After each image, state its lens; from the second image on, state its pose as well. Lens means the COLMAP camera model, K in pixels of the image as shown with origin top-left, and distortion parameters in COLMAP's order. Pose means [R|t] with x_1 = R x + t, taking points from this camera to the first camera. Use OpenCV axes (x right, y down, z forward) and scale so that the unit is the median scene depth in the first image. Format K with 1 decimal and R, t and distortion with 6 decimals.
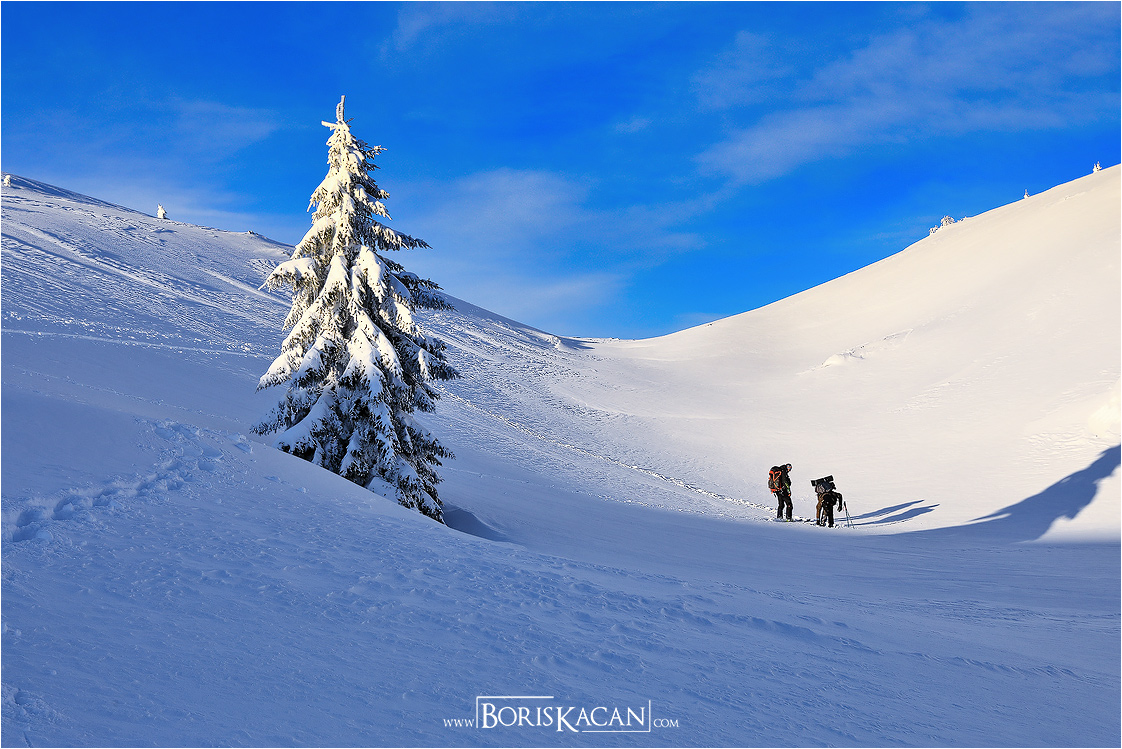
lens RADIAL K [[1612.5, 0, 559.3], [0, 1612.5, 375.7], [0, 0, 1]] dist [0.044736, 0.000000]
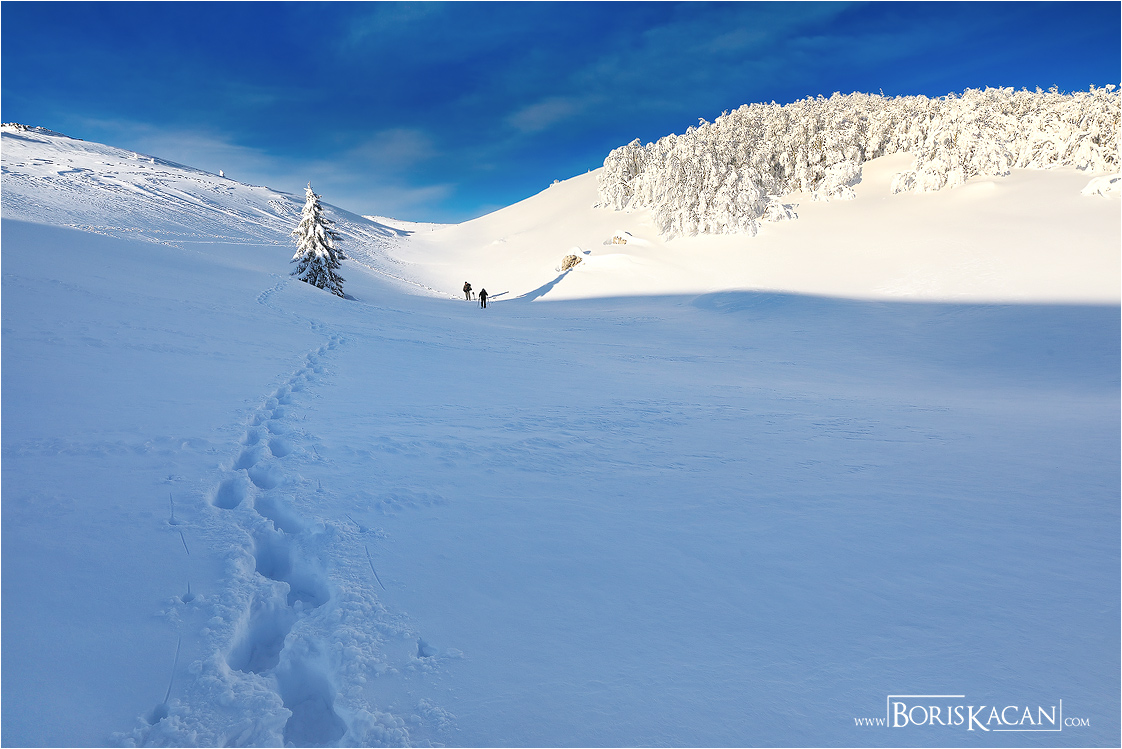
lens RADIAL K [[754.0, 0, 561.4], [0, 754.0, 377.3], [0, 0, 1]] dist [-0.005754, -0.000632]
pose [[0.982024, -0.035653, 0.185360, 0.094388], [0.001087, 0.983052, 0.183325, -0.050508], [-0.188754, -0.179828, 0.965419, -0.836627]]
